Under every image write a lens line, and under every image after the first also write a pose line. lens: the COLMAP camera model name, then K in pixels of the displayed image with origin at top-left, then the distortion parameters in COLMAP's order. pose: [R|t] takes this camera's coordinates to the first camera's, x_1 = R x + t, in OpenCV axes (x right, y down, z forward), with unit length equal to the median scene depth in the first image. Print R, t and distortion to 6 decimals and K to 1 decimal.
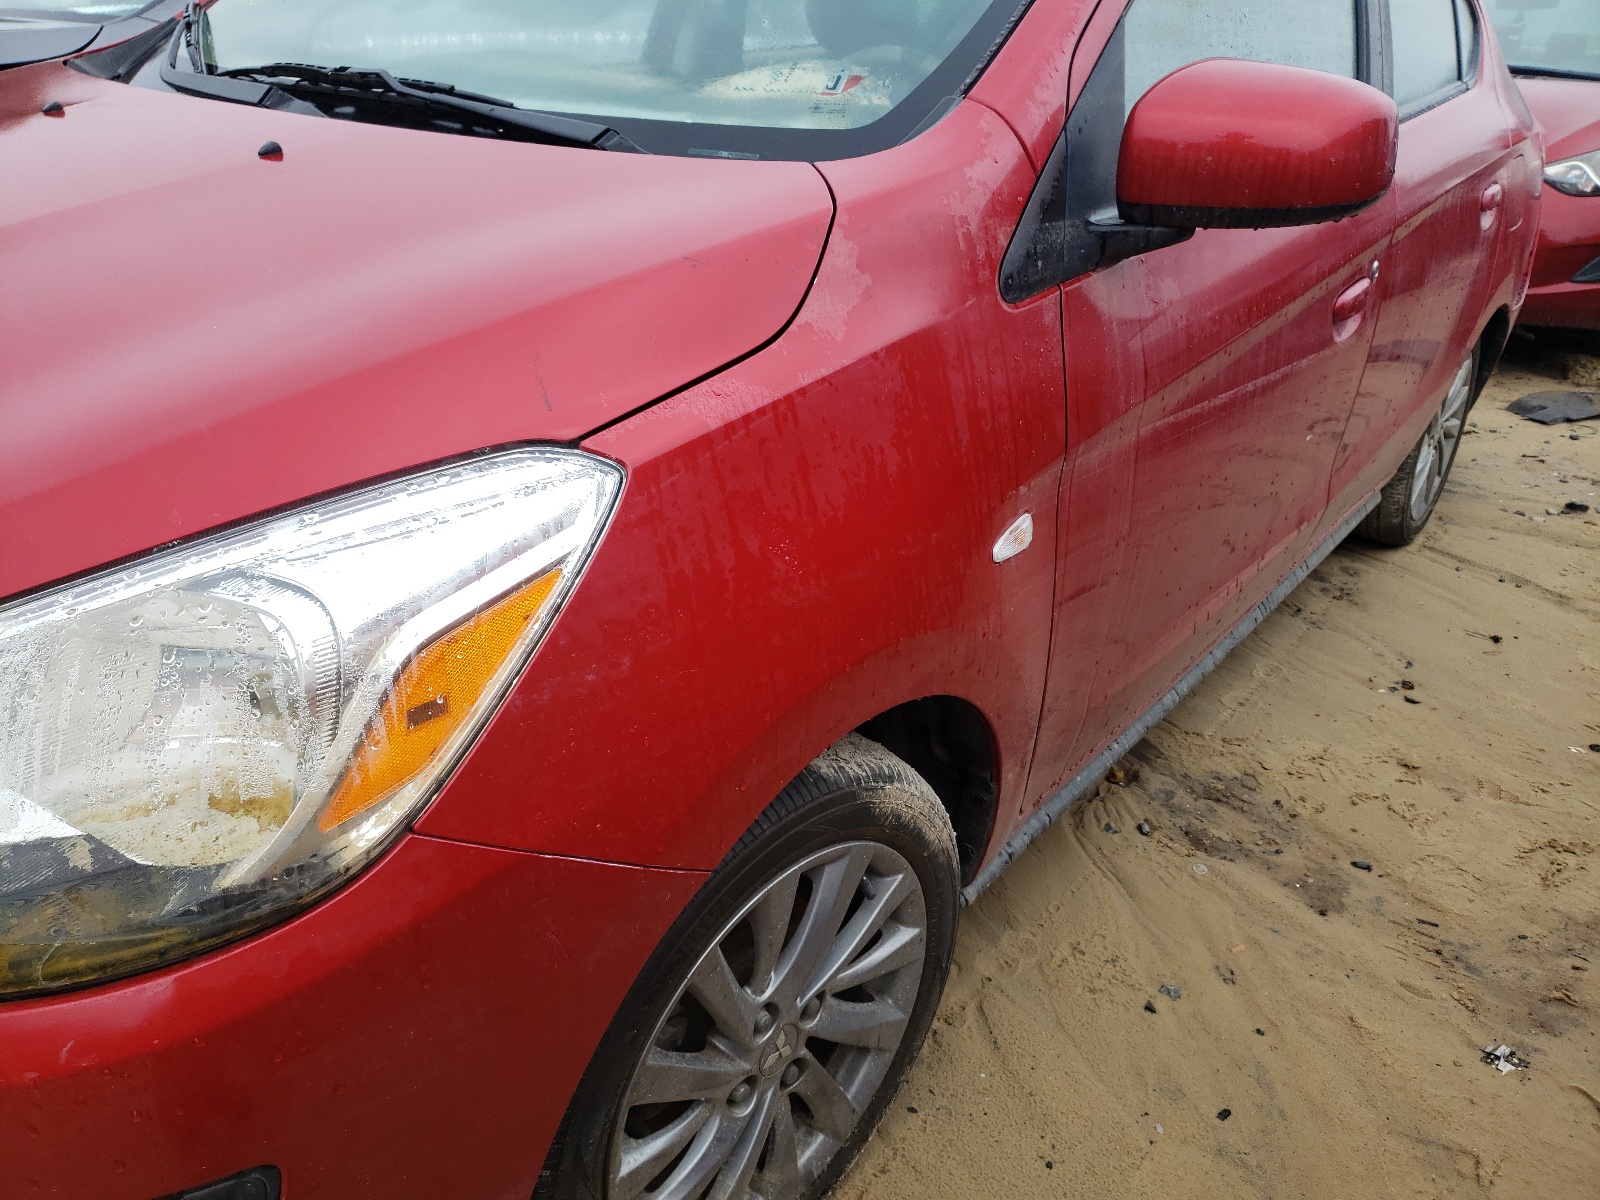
lens RADIAL K [[1237.4, 0, 800.0], [0, 1237.4, 600.0], [0, 0, 1]] dist [-0.031255, 0.004527]
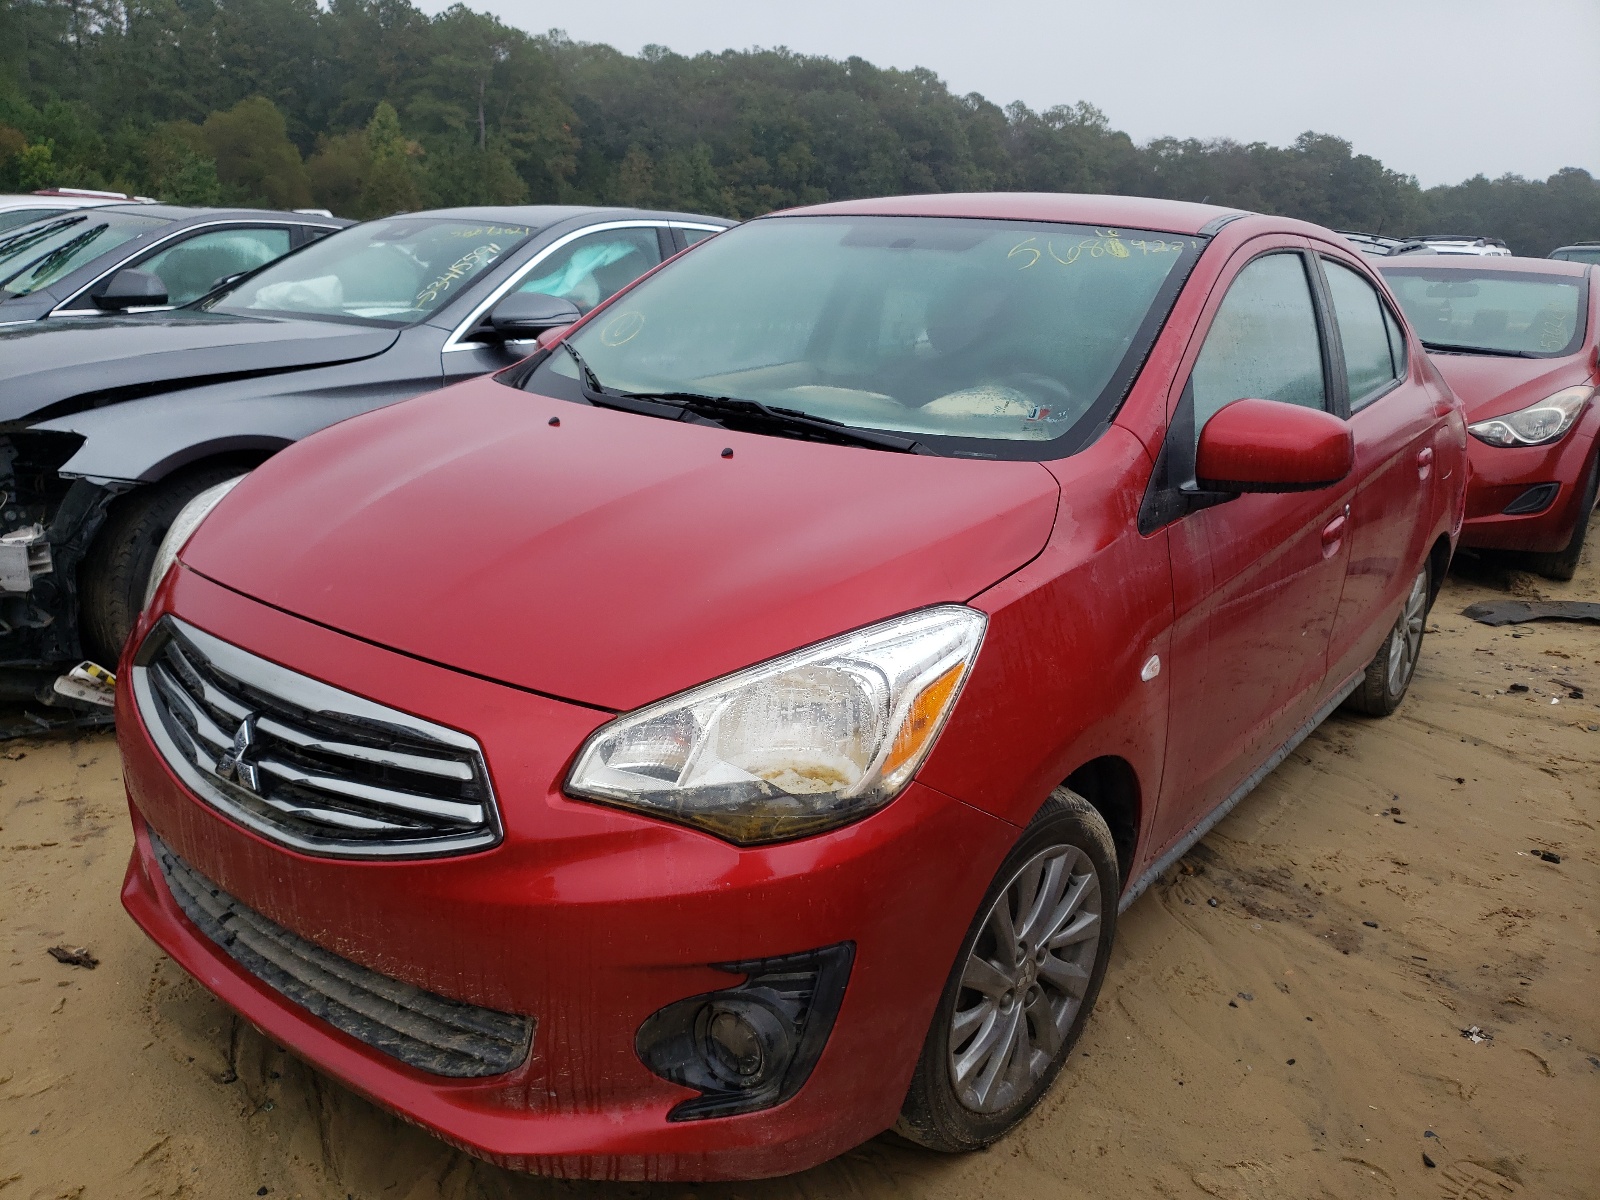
lens RADIAL K [[1204.3, 0, 800.0], [0, 1204.3, 600.0], [0, 0, 1]] dist [-0.030132, -0.026207]
pose [[0.999992, -0.002878, -0.002861, -0.211722], [0.002319, 0.983834, -0.179067, 0.105653], [0.003330, 0.179059, 0.983833, -0.454330]]
